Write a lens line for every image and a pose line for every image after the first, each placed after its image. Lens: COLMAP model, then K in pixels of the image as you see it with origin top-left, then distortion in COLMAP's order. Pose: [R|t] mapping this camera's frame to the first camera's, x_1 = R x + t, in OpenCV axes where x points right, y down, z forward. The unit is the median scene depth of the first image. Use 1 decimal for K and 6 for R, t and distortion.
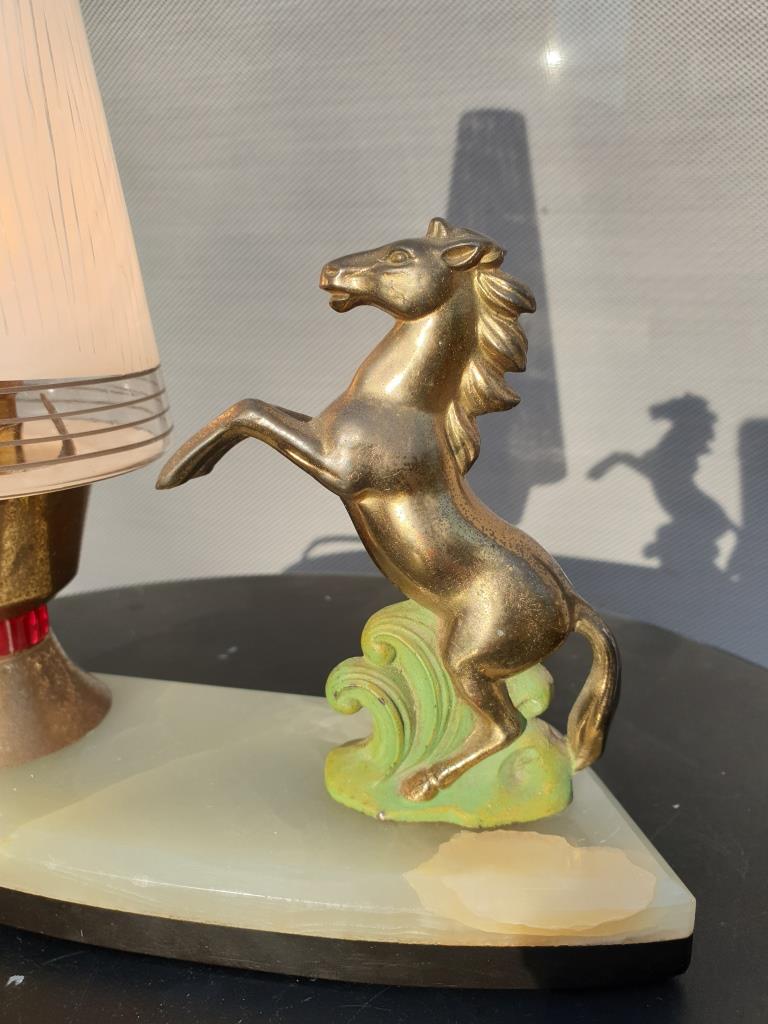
lens RADIAL K [[780.9, 0, 384.0], [0, 780.9, 512.0], [0, 0, 1]] dist [-0.008182, -0.007641]
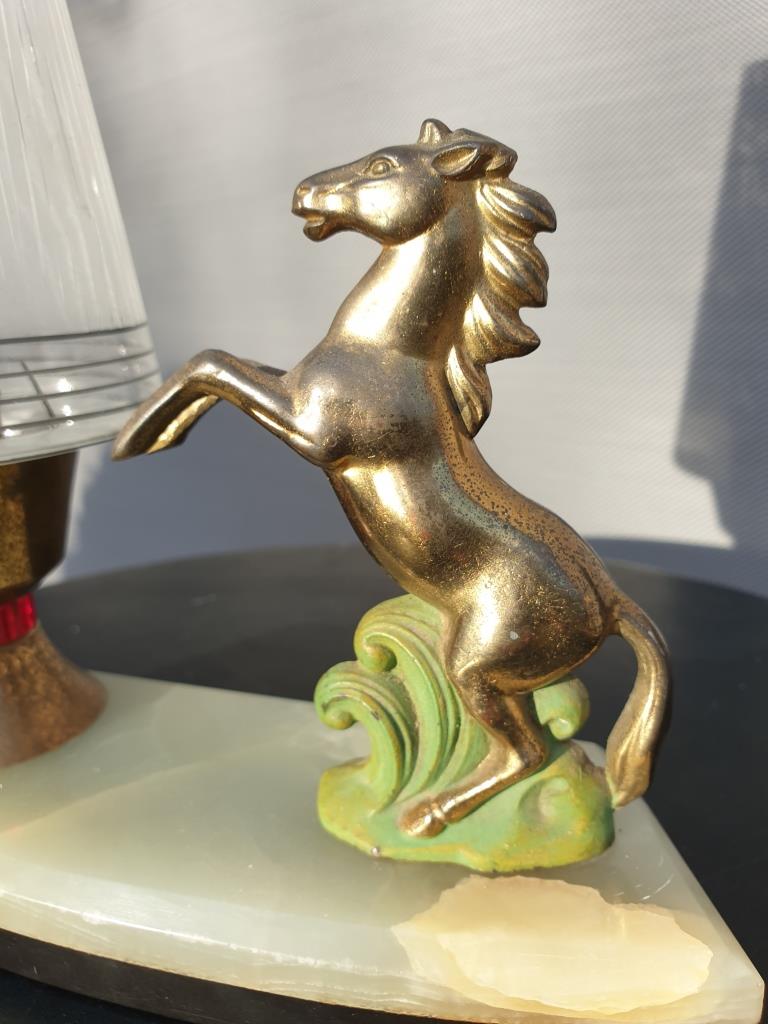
lens RADIAL K [[803.9, 0, 384.0], [0, 803.9, 512.0], [0, 0, 1]] dist [-0.074870, 0.071288]
pose [[0.994215, -0.001933, -0.107389, 0.103440], [0.002506, 0.999983, 0.005201, 0.024002], [0.107377, -0.005440, 0.994203, 0.171680]]
